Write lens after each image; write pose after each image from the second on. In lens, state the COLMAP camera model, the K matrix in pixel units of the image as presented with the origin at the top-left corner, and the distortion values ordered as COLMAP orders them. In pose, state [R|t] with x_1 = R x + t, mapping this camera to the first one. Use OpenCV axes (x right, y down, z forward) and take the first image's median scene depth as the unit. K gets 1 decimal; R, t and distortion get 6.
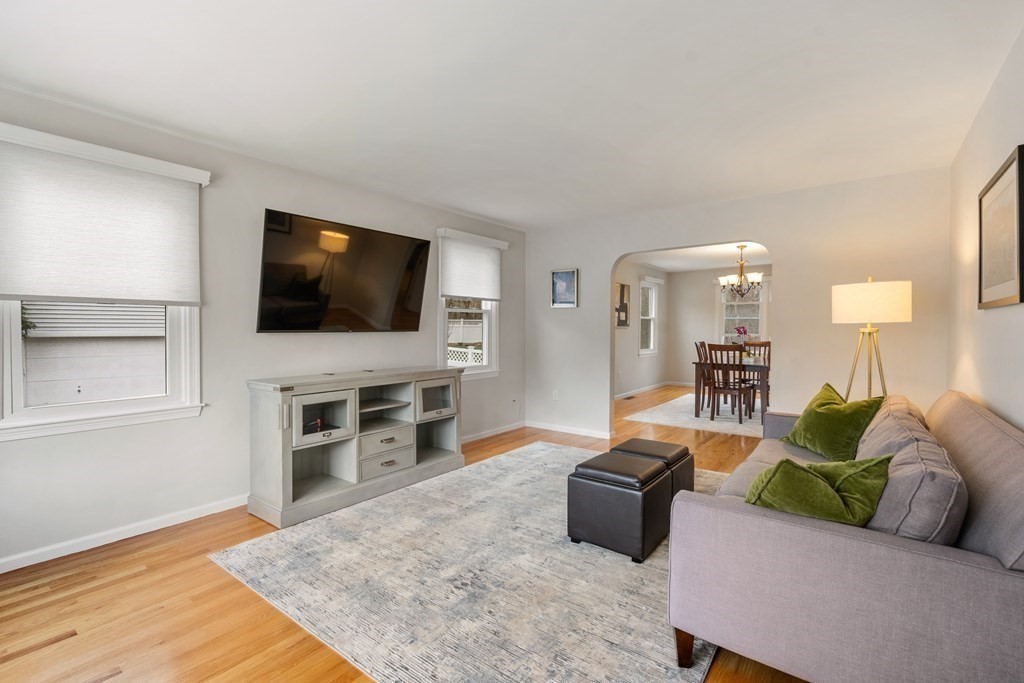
lens RADIAL K [[467.2, 0, 505.3], [0, 467.2, 340.6], [0, 0, 1]] dist [0.000800, 0.000333]
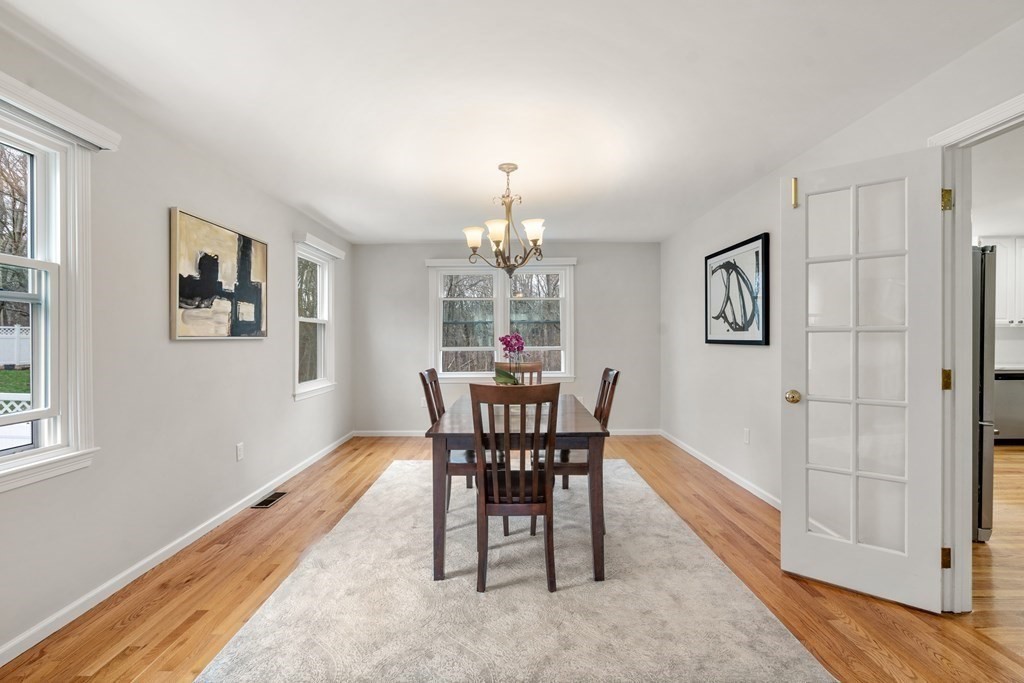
lens RADIAL K [[448.3, 0, 512.0], [0, 448.3, 341.5], [0, 0, 1]] dist [-0.004865, -0.000367]
pose [[0.777059, -0.010411, 0.629342, 0.181179], [0.023067, 0.999663, -0.011944, -0.014976], [-0.629005, 0.023798, 0.777037, 0.530947]]
